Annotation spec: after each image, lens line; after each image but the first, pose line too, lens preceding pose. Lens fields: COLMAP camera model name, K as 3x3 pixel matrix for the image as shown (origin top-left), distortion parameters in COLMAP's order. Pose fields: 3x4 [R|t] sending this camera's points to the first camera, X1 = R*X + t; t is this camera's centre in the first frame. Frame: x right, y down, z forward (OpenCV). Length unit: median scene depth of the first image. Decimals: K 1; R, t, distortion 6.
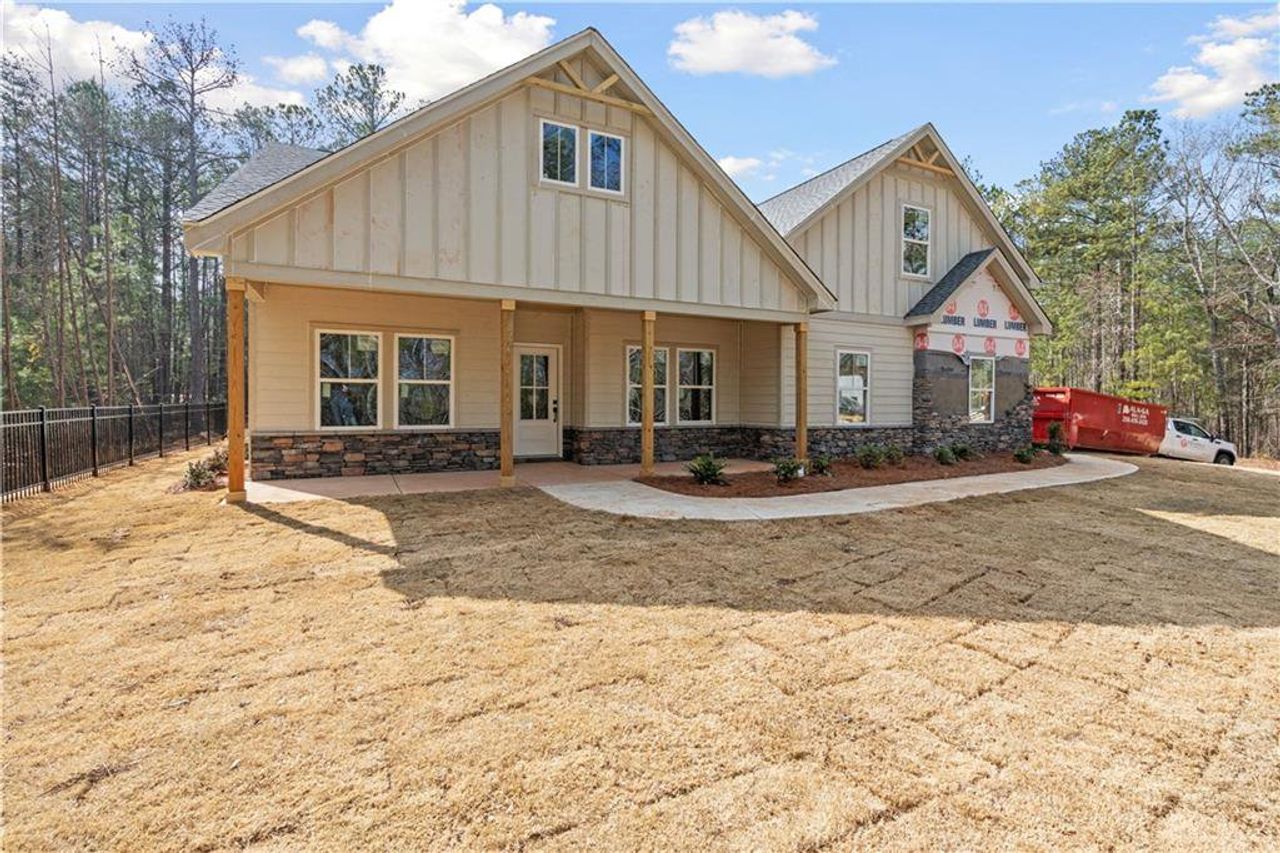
lens RADIAL K [[581.3, 0, 639.9], [0, 581.3, 408.4], [0, 0, 1]] dist [-0.002319, 0.000019]
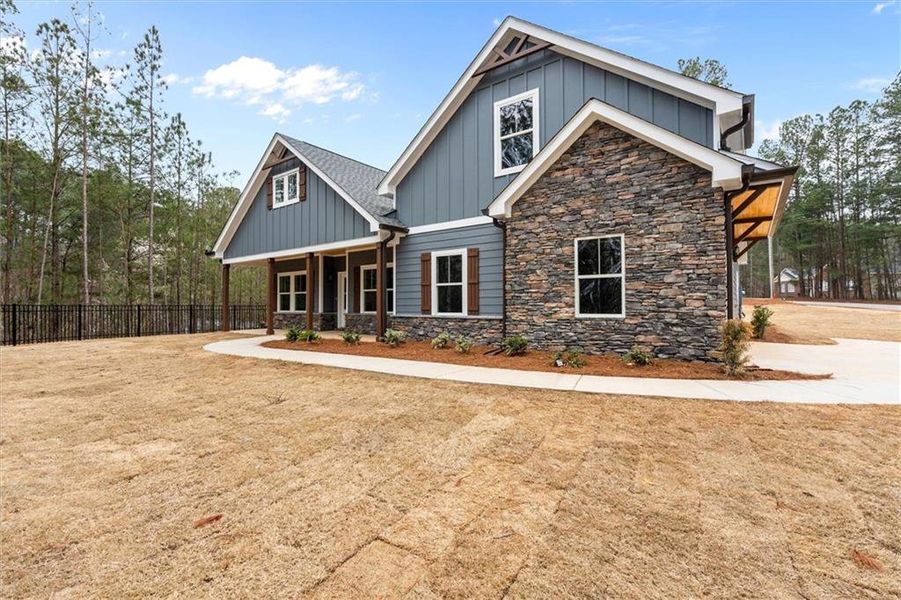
lens RADIAL K [[409.3, 0, 450.5], [0, 409.3, 300.0], [0, 0, 1]] dist [-0.003082, -0.000045]
pose [[0.450351, -0.020874, -0.892607, 1.396888], [-0.007804, 0.999596, -0.027313, 0.025496], [0.892817, 0.019266, 0.450007, 0.776762]]
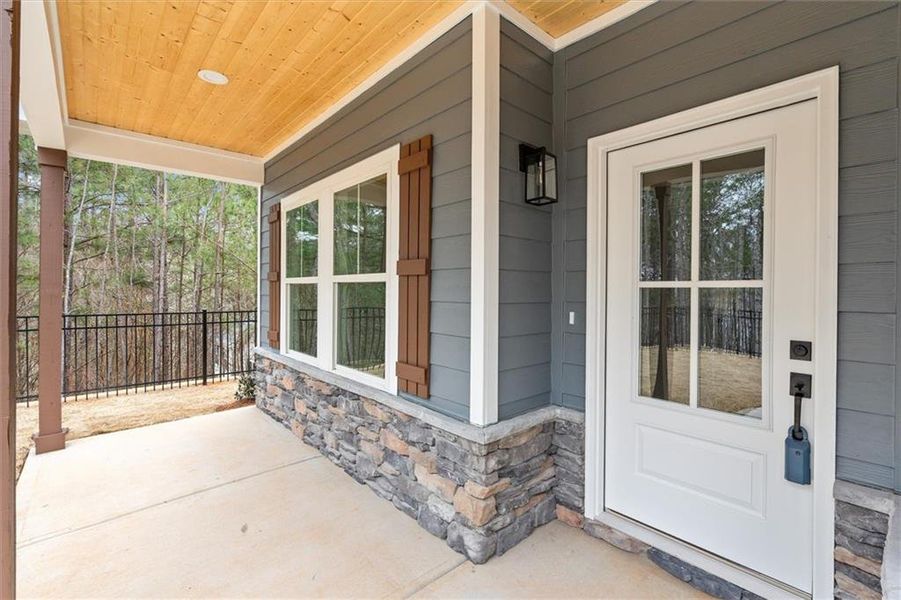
lens RADIAL K [[409.2, 0, 450.4], [0, 409.2, 287.3], [0, 0, 1]] dist [-0.002319, 0.000019]
pose [[0.260547, -0.006222, -0.965441, -0.035979], [-0.017560, 0.999783, -0.011182, -0.035047], [0.965301, 0.019866, 0.260382, 0.966415]]
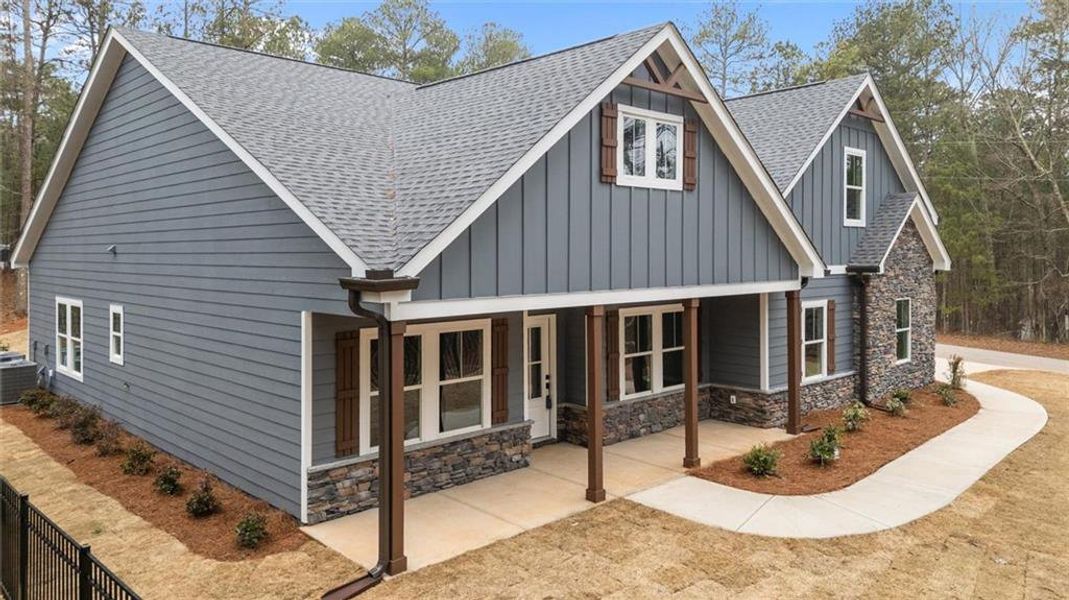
lens RADIAL K [[762.7, 0, 539.4], [0, 762.7, 256.7], [0, 0, 1]] dist [0.056082, -0.001424]
pose [[0.953287, -0.005014, 0.302026, -0.595821], [0.005425, 0.999985, -0.000519, -0.227468], [-0.302019, 0.002134, 0.953300, -0.141750]]
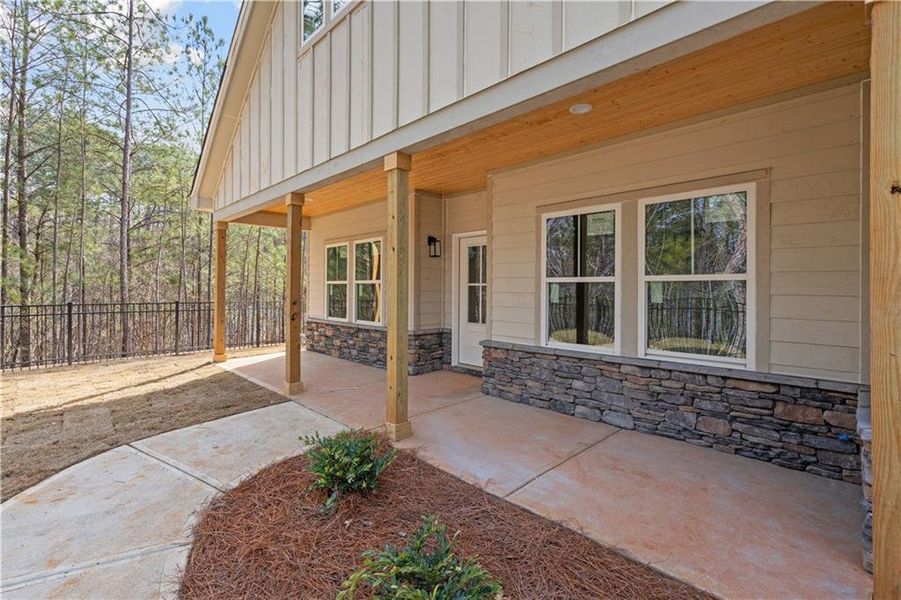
lens RADIAL K [[409.2, 0, 450.4], [0, 409.2, 287.3], [0, 0, 1]] dist [-0.002319, 0.000019]
pose [[0.311108, -0.009994, -0.950322, 0.405756], [-0.019571, 0.999665, -0.016920, -0.024289], [0.950173, 0.023862, 0.310808, 0.889739]]
